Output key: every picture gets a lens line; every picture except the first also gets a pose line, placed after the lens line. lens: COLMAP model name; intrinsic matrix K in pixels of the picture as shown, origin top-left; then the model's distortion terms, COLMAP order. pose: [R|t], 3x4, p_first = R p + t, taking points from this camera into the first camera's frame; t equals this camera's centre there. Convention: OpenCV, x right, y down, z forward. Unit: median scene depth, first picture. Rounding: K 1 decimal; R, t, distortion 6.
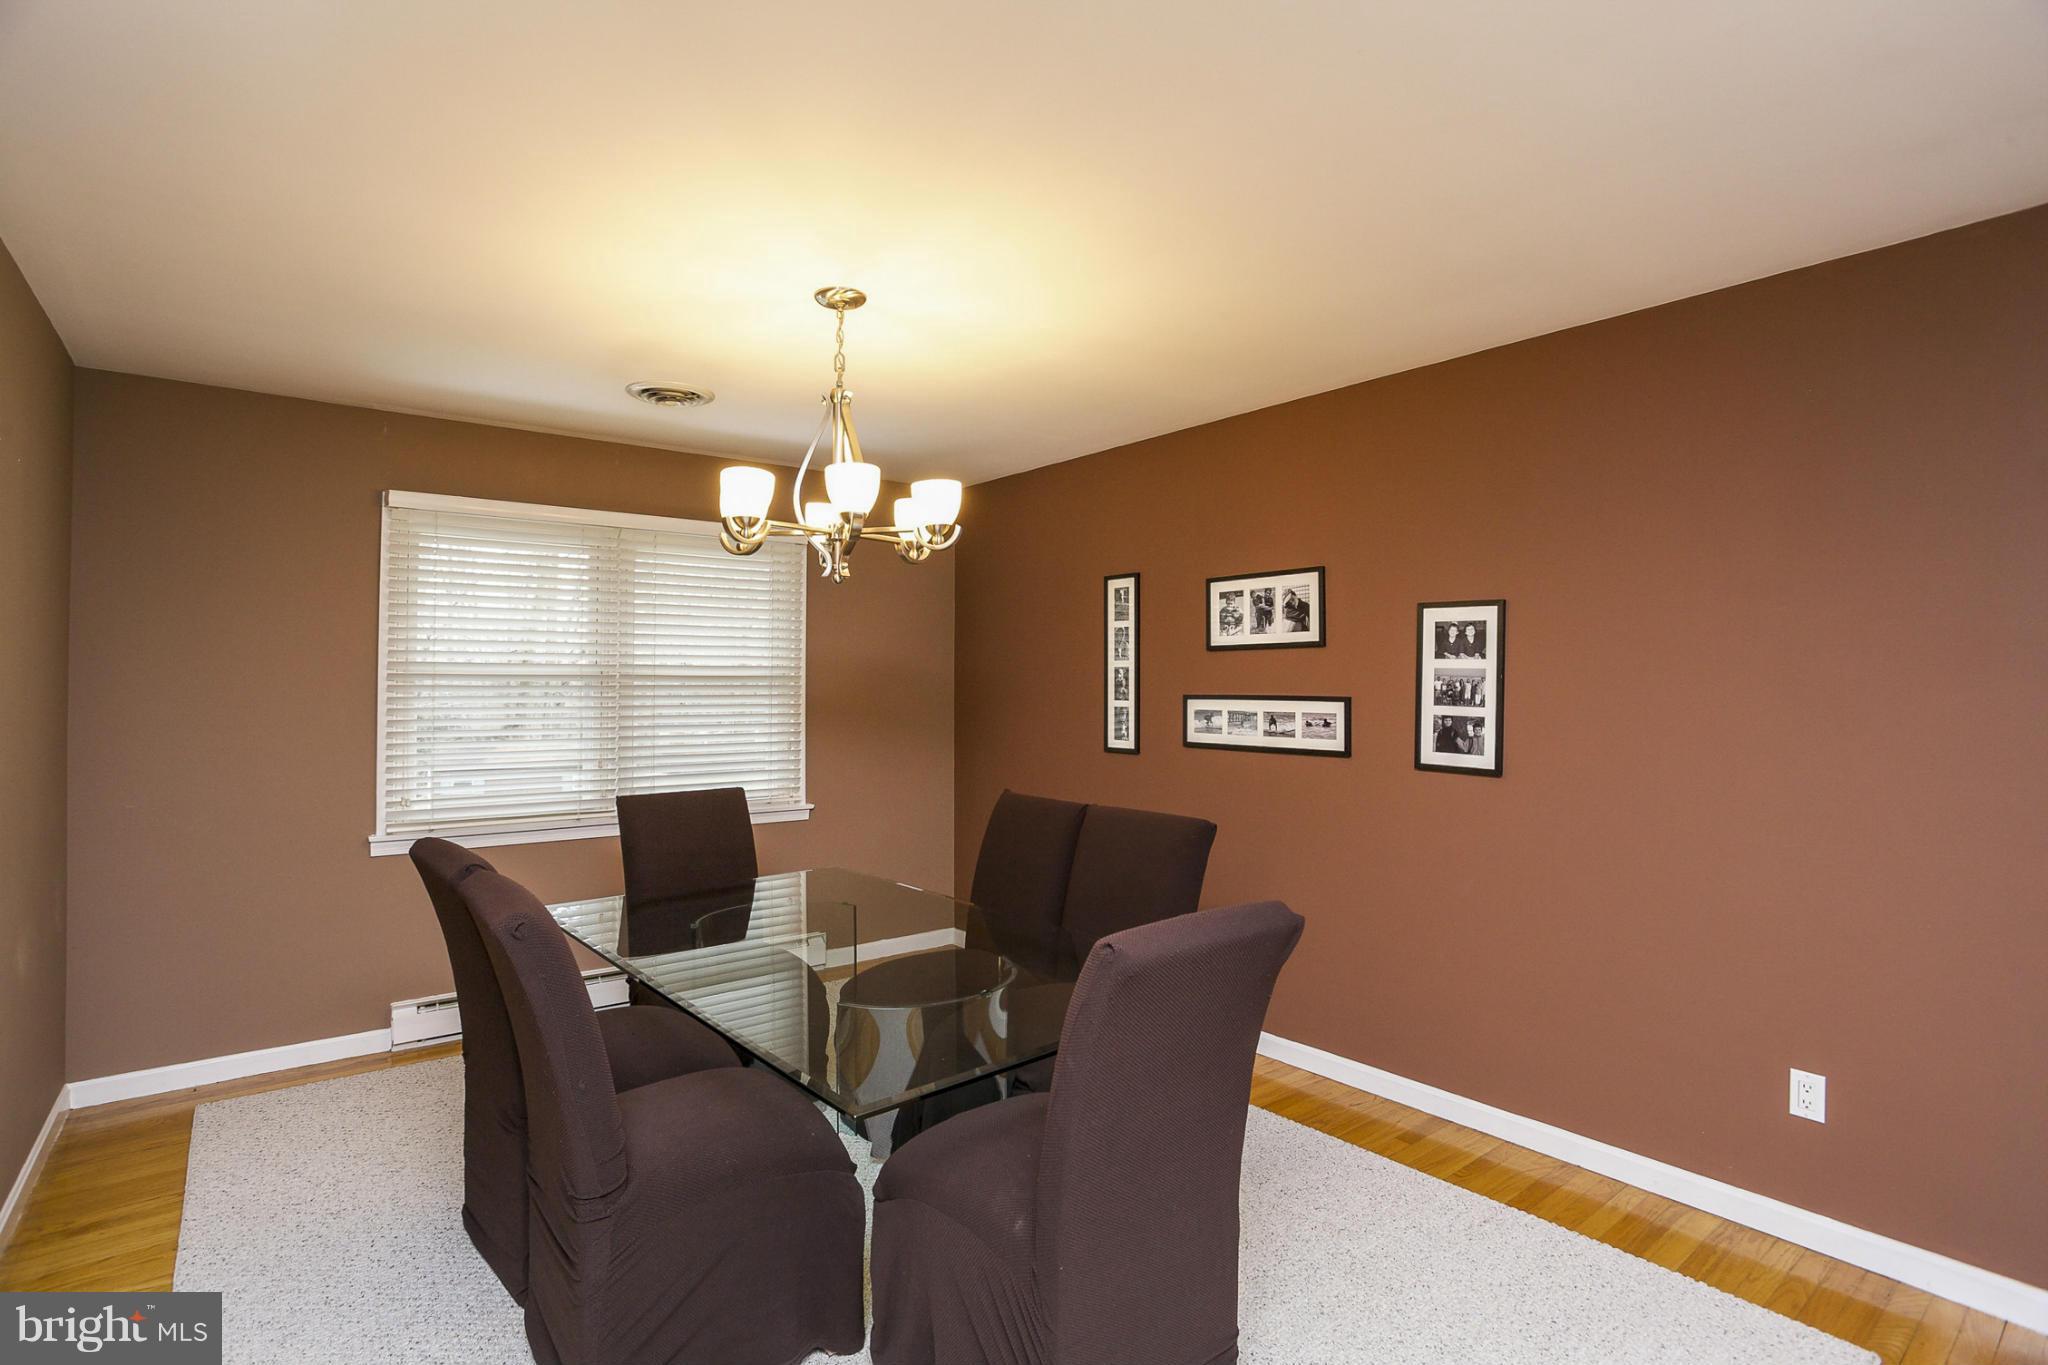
lens RADIAL K [[992.7, 0, 1005.6], [0, 992.7, 671.6], [0, 0, 1]] dist [-0.066976, 0.029762]
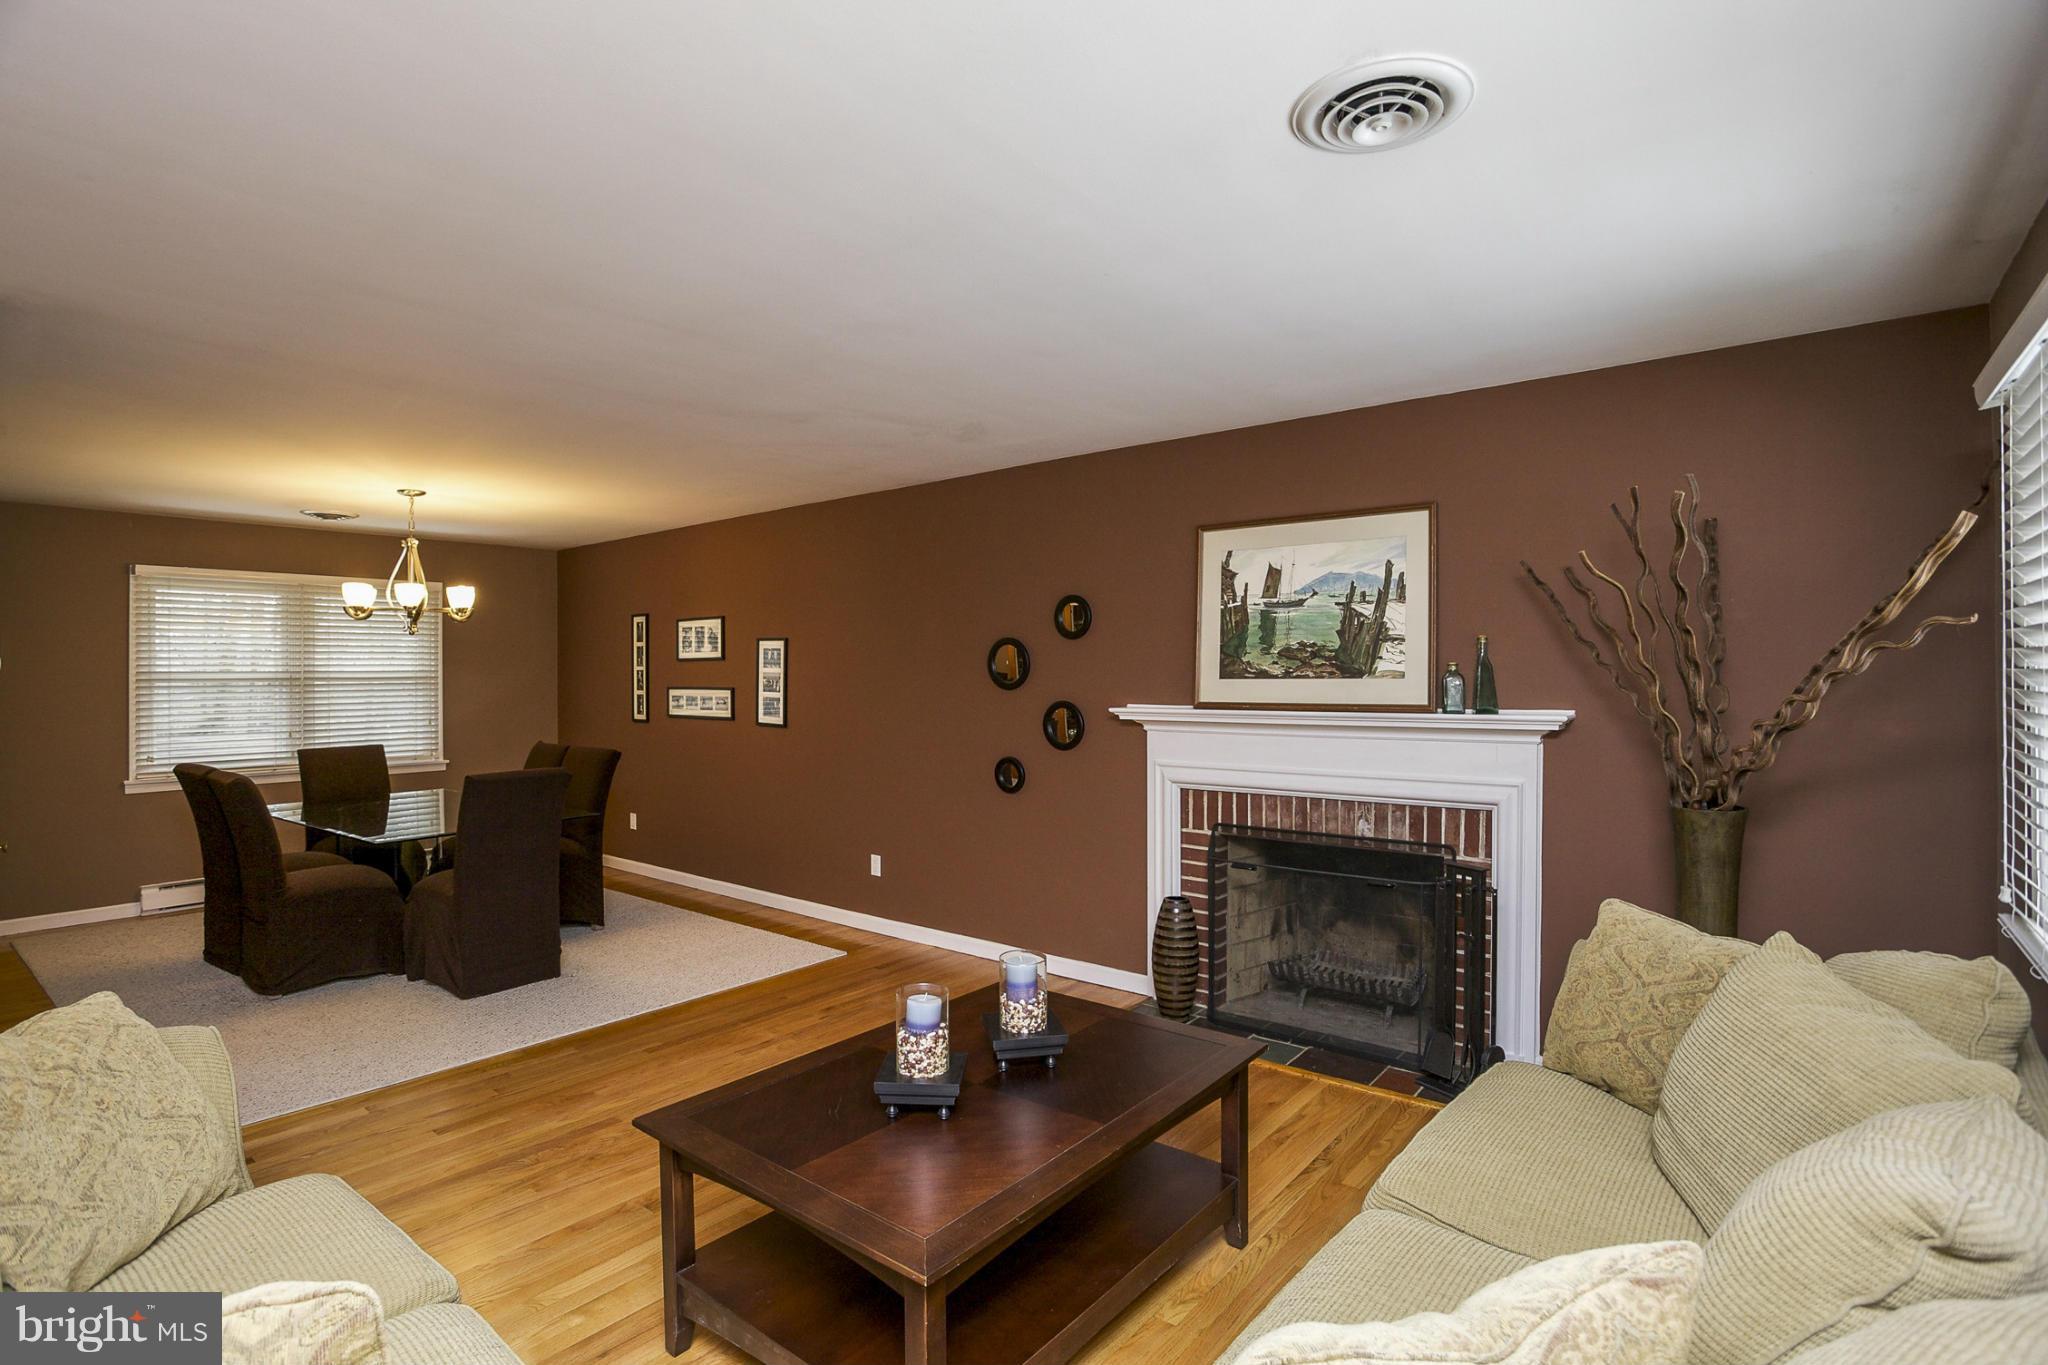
lens RADIAL K [[992.7, 0, 1005.6], [0, 992.7, 671.6], [0, 0, 1]] dist [-0.066976, 0.029762]
pose [[0.975160, -0.007852, 0.221363, 0.402012], [0.005073, 0.999901, 0.013120, -0.023705], [-0.221445, -0.011671, 0.975103, -0.839155]]
